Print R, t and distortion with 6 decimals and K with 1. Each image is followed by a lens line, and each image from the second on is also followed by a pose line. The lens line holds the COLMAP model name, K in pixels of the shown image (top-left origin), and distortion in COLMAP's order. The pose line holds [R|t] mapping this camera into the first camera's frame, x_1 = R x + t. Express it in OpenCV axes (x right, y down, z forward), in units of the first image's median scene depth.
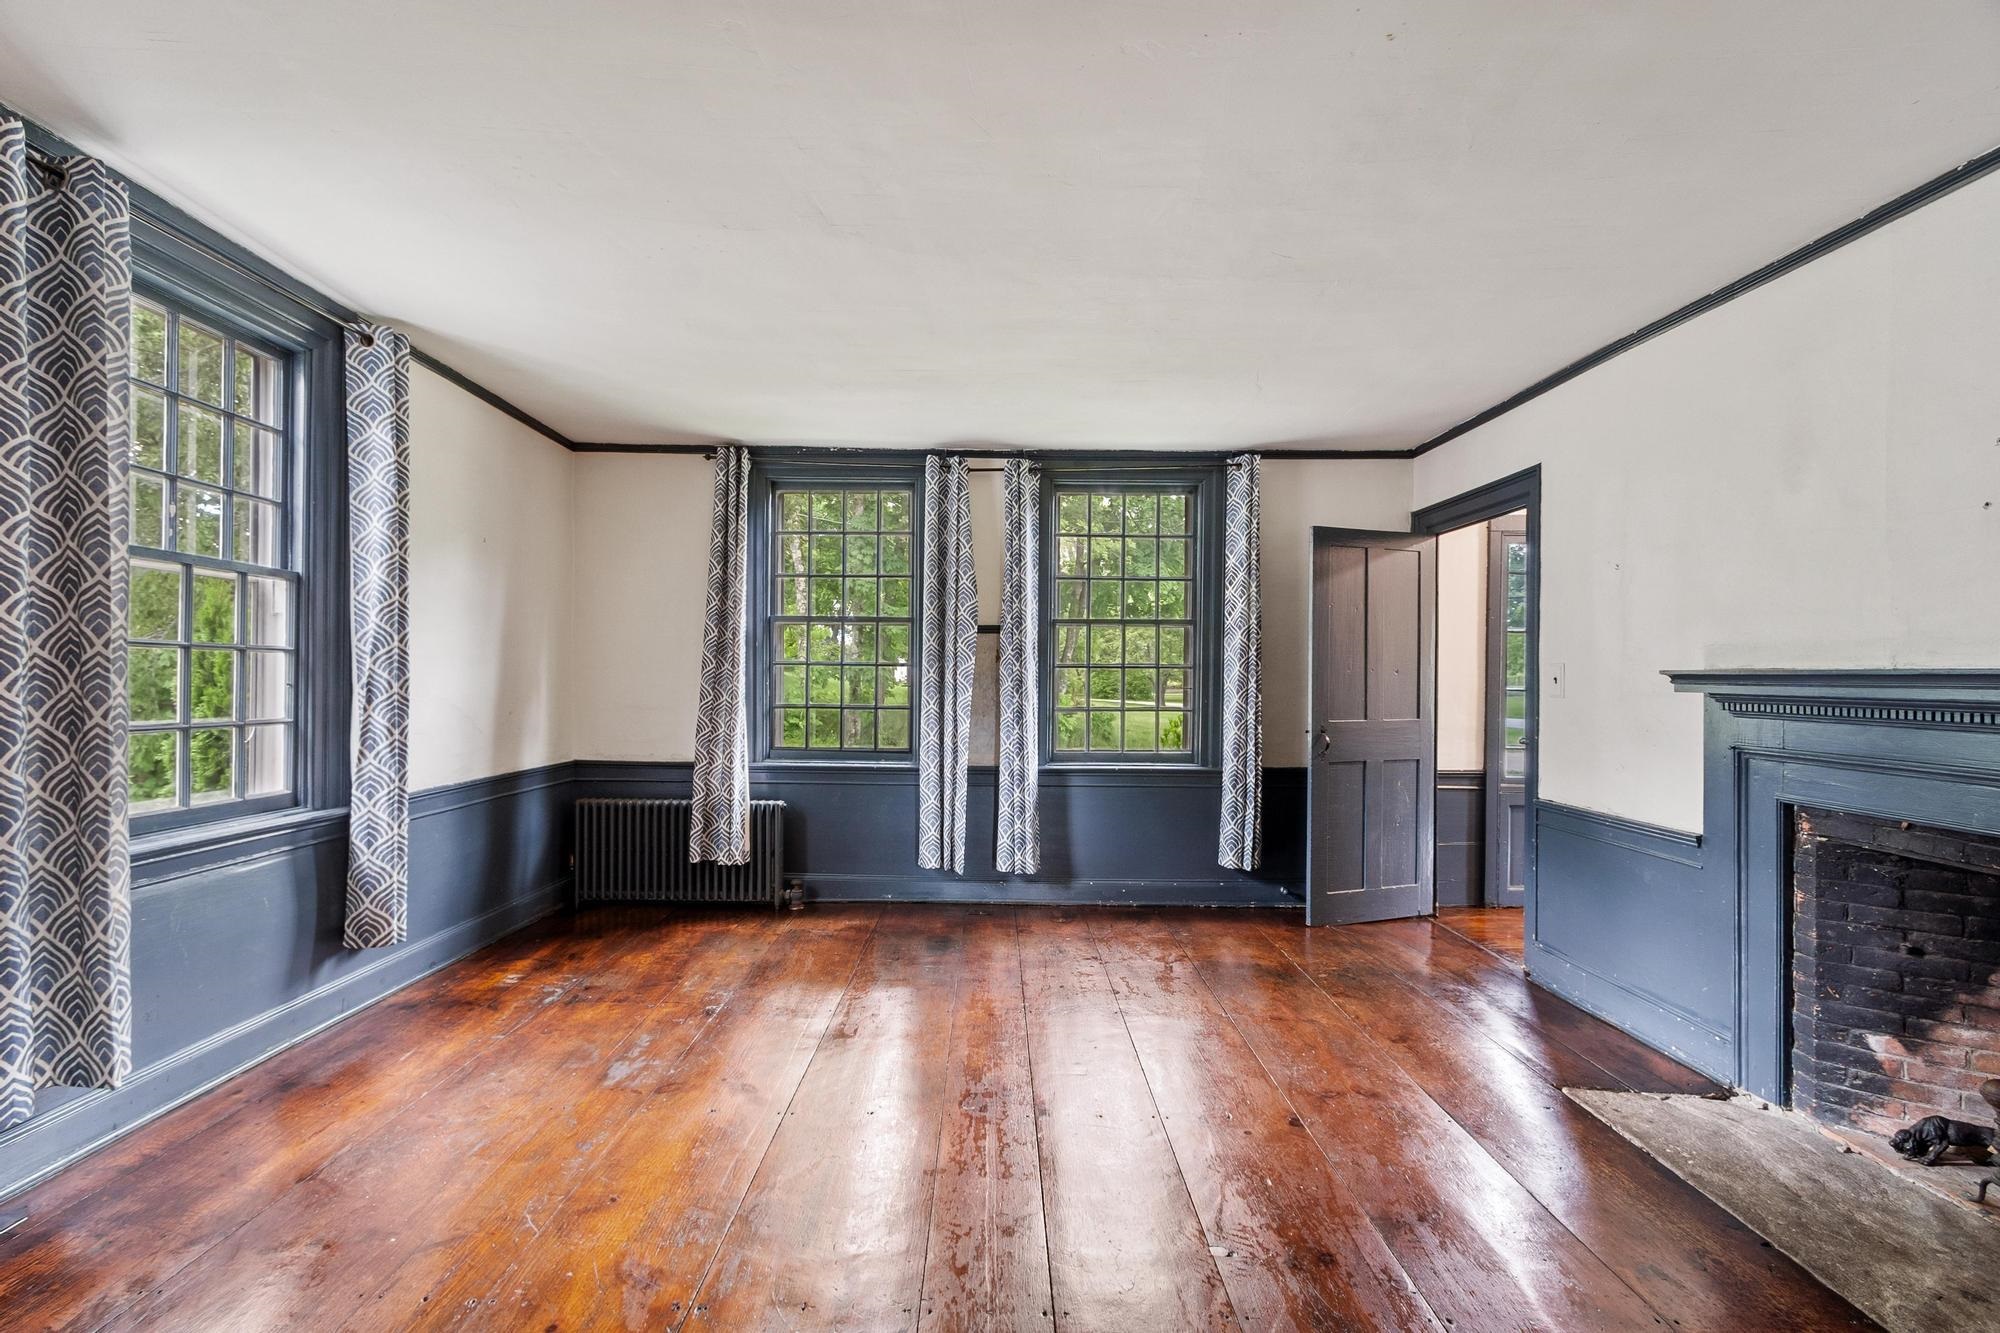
lens RADIAL K [[878.1, 0, 998.5], [0, 878.1, 669.2], [0, 0, 1]] dist [-0.001276, -0.000172]
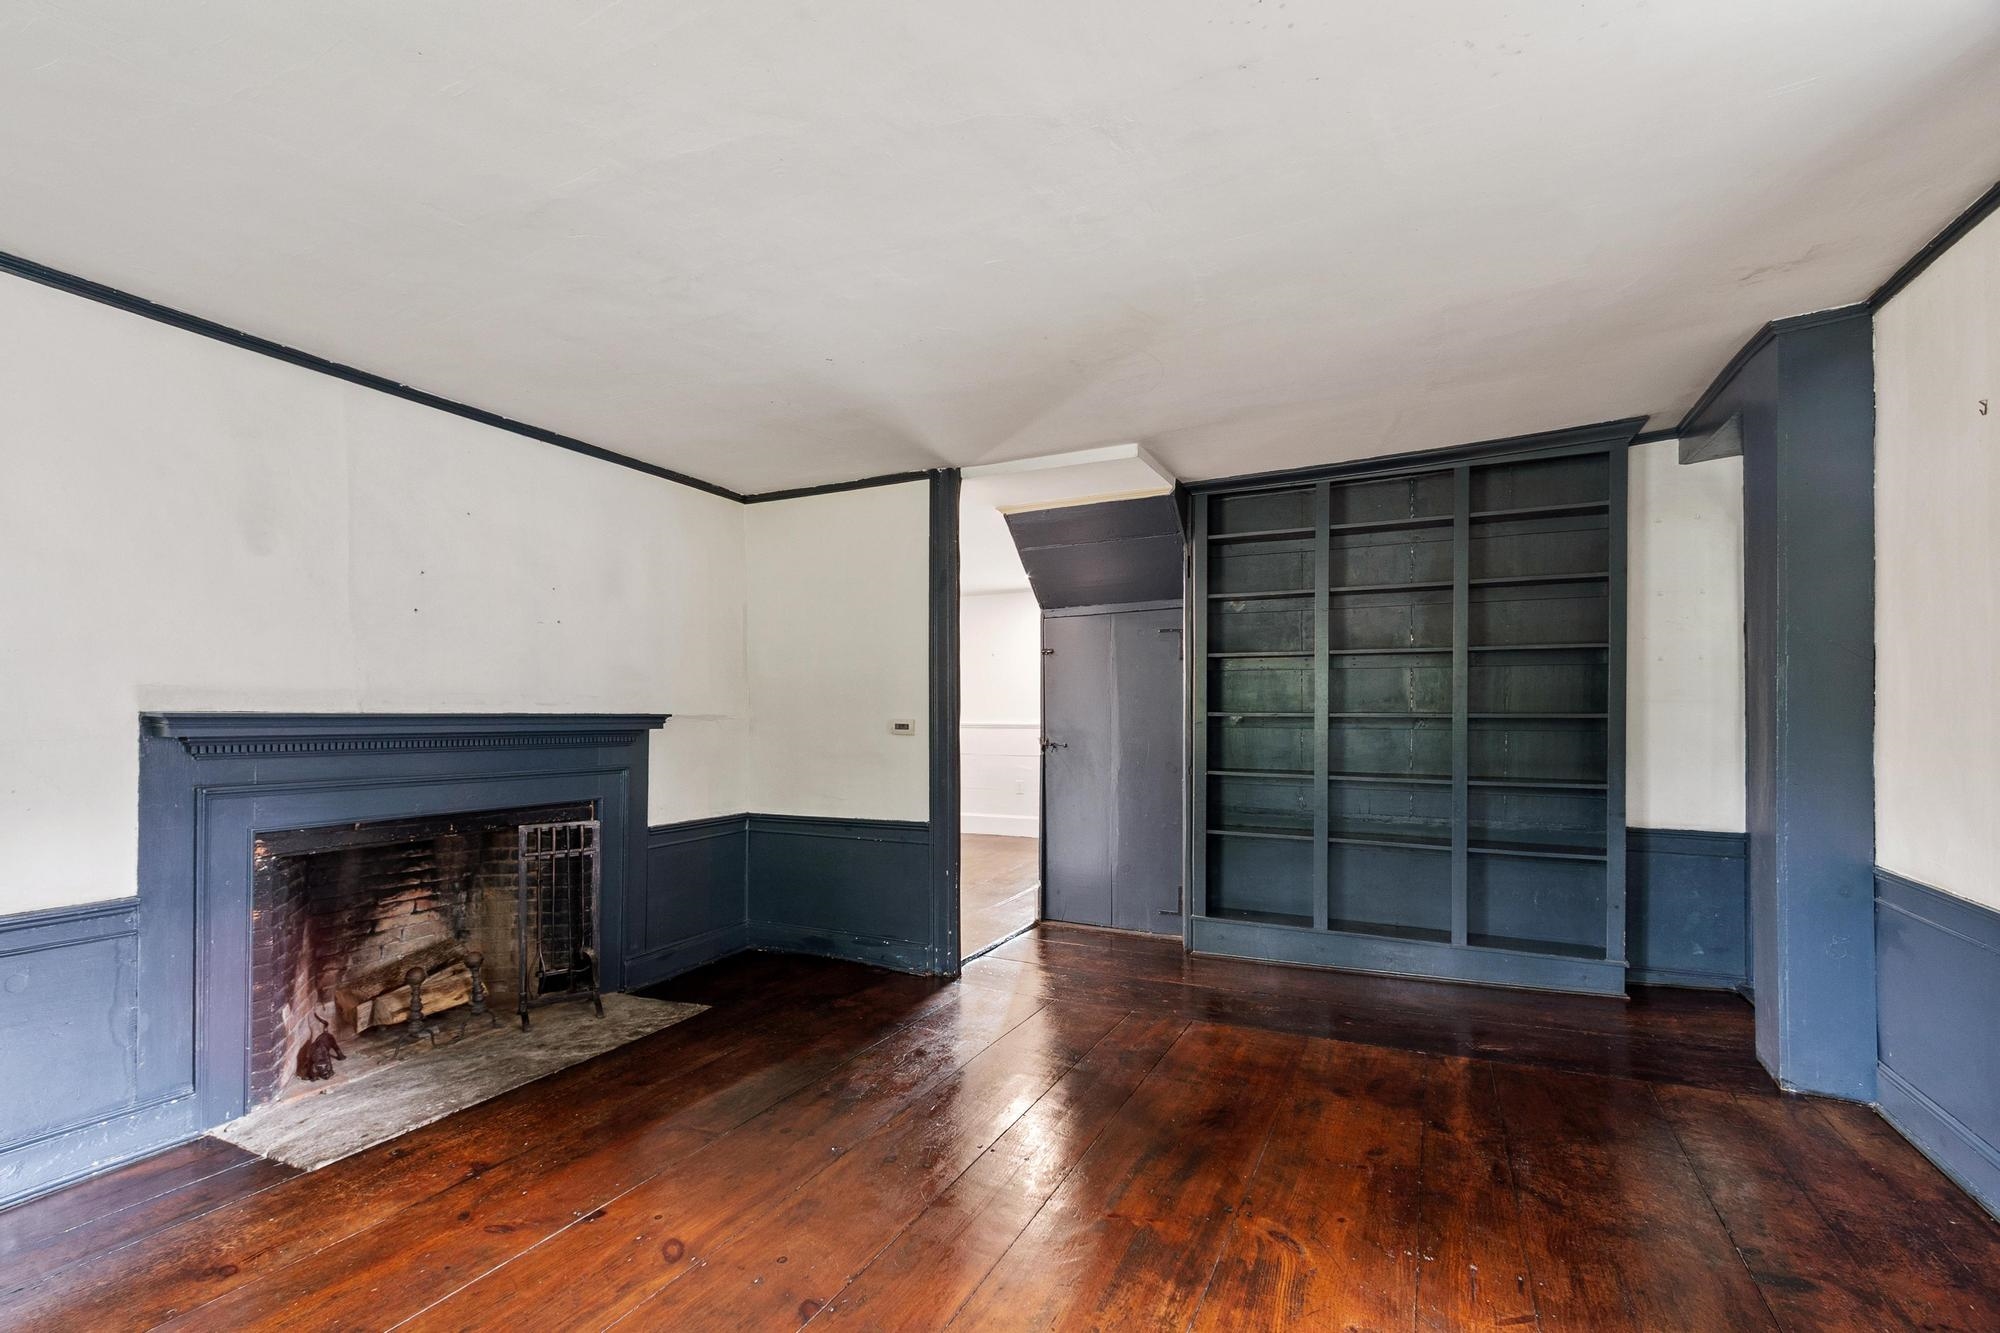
lens RADIAL K [[878.1, 0, 968.3], [0, 878.1, 717.6], [0, 0, 1]] dist [-0.001276, -0.000172]
pose [[-0.889678, -0.001194, 0.456587, -0.421523], [-0.002340, 0.999995, -0.001945, 0.007158], [-0.456583, -0.002798, -0.889677, 1.664789]]
